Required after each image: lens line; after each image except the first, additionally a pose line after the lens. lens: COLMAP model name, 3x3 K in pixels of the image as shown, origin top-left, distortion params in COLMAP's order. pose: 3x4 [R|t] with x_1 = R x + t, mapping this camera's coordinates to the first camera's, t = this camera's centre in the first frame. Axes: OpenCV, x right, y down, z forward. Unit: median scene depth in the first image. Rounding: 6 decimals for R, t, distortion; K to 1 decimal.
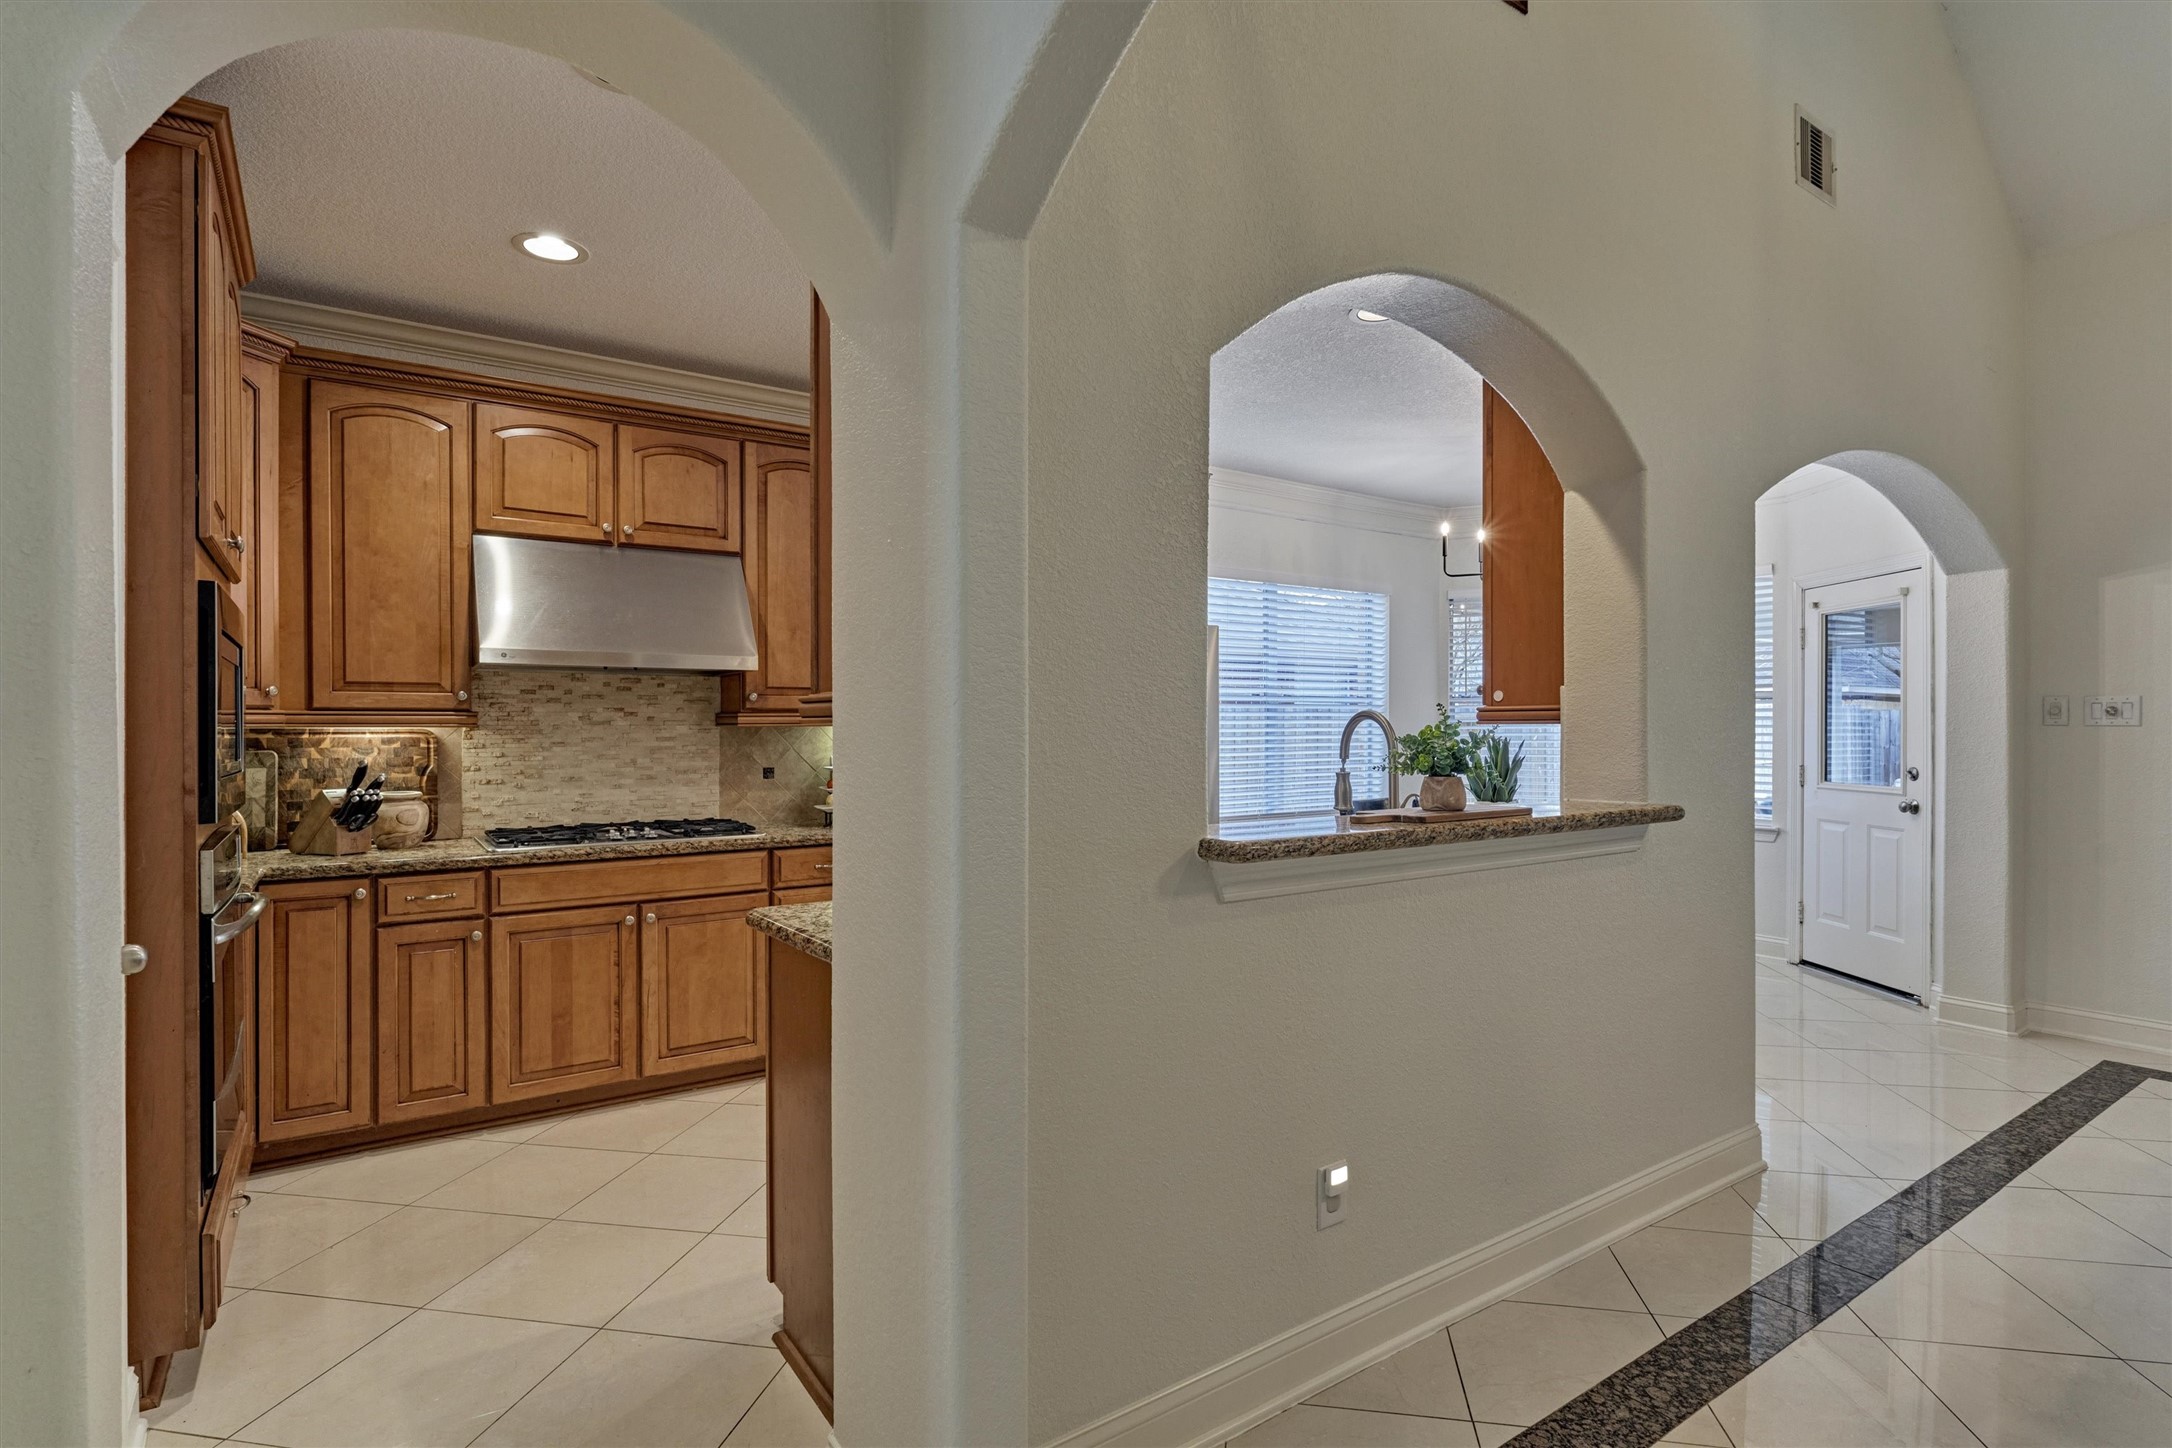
lens RADIAL K [[1074.3, 0, 1085.8], [0, 1074.3, 728.6], [0, 0, 1]] dist [-0.004868, -0.000513]
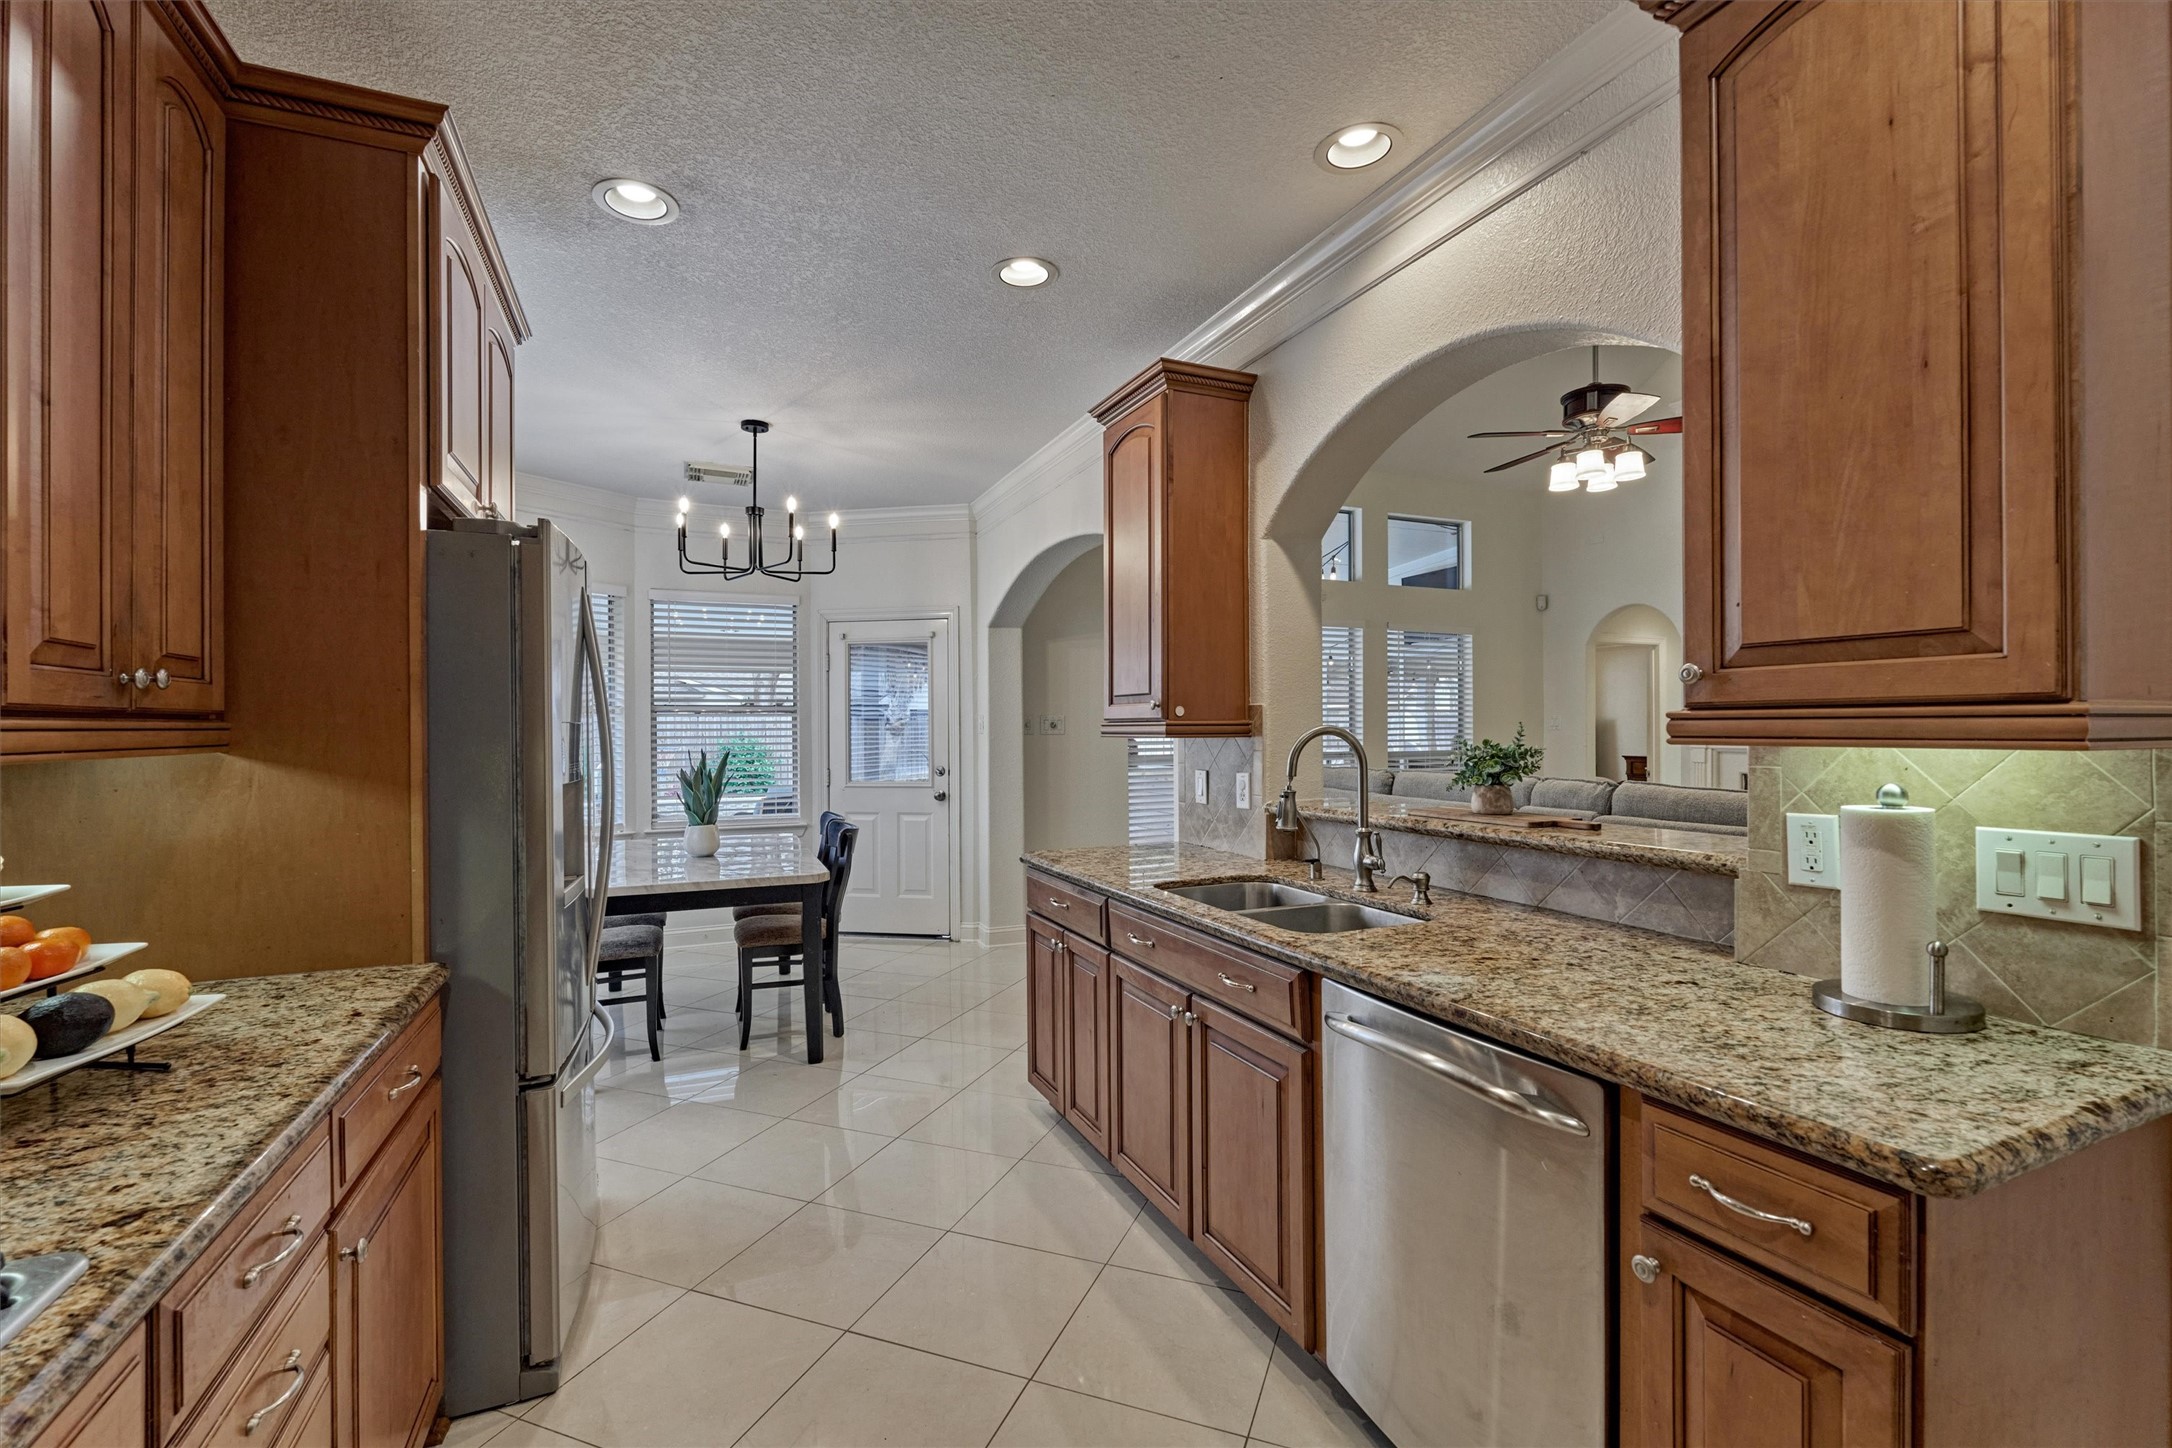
lens RADIAL K [[944.6, 0, 1087.7], [0, 944.6, 729.3], [0, 0, 1]] dist [-0.005945, -0.000206]
pose [[0.186541, -0.000924, 0.982447, -0.442535], [0.007388, 0.999973, -0.000463, -0.010346], [-0.982419, 0.007345, 0.186543, 0.737496]]
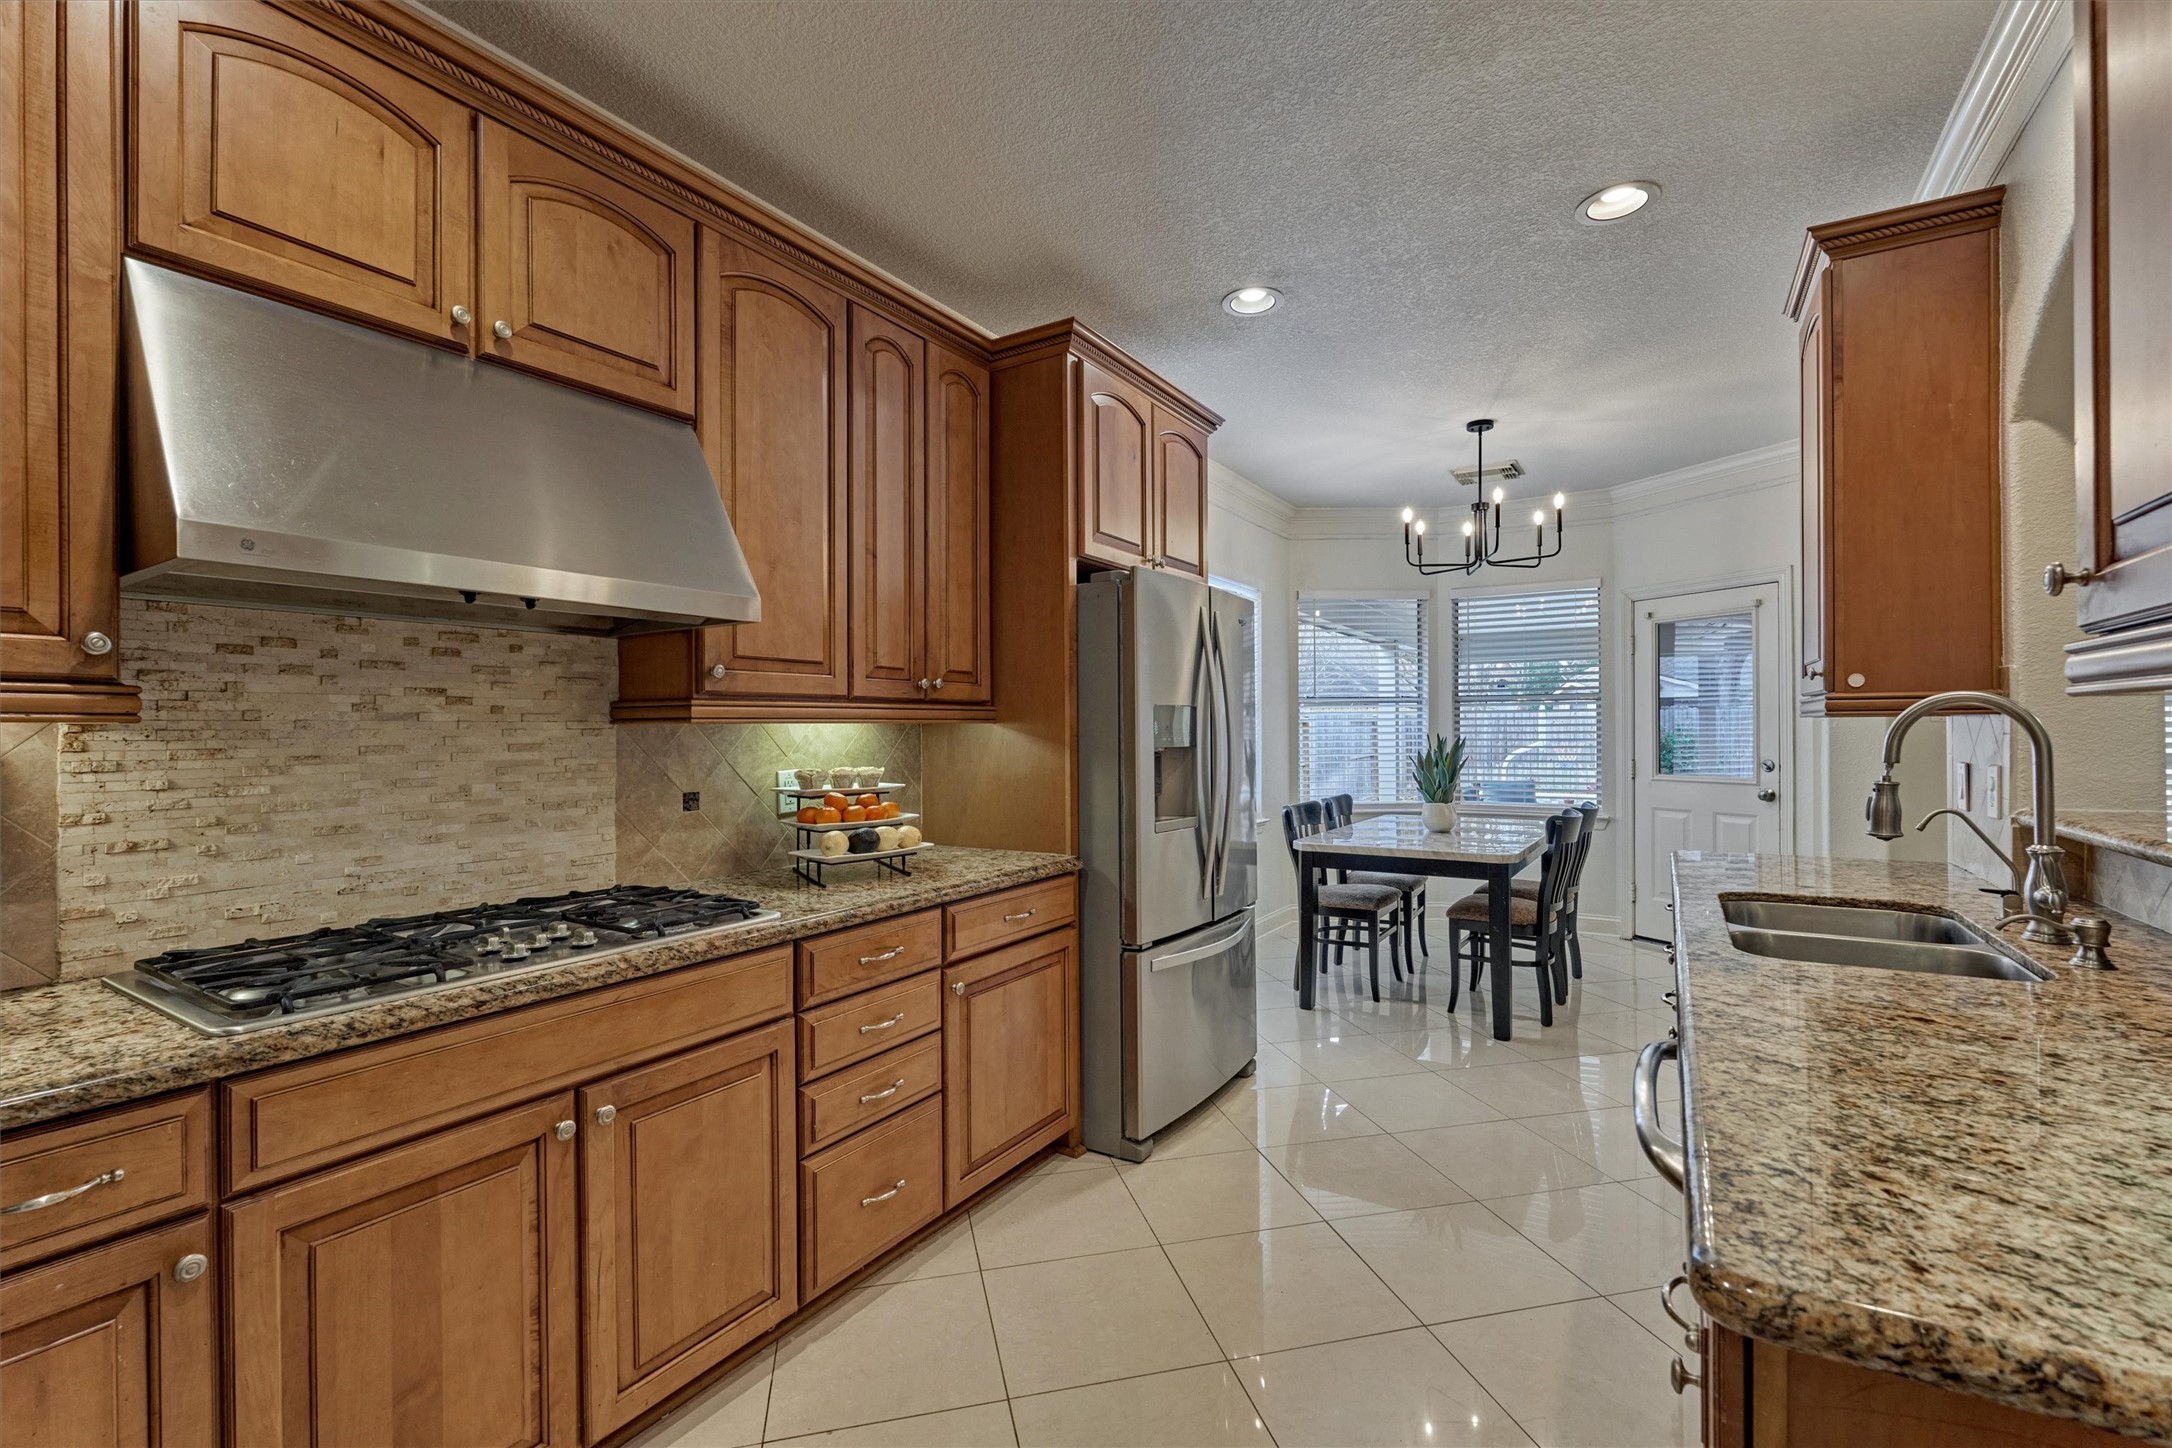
lens RADIAL K [[944.6, 0, 1087.7], [0, 944.6, 729.3], [0, 0, 1]] dist [-0.005945, -0.000206]
pose [[0.915908, -0.003733, 0.401370, -0.341649], [0.005610, 0.999978, -0.003502, 0.004279], [-0.401348, 0.005459, 0.915909, 0.472630]]
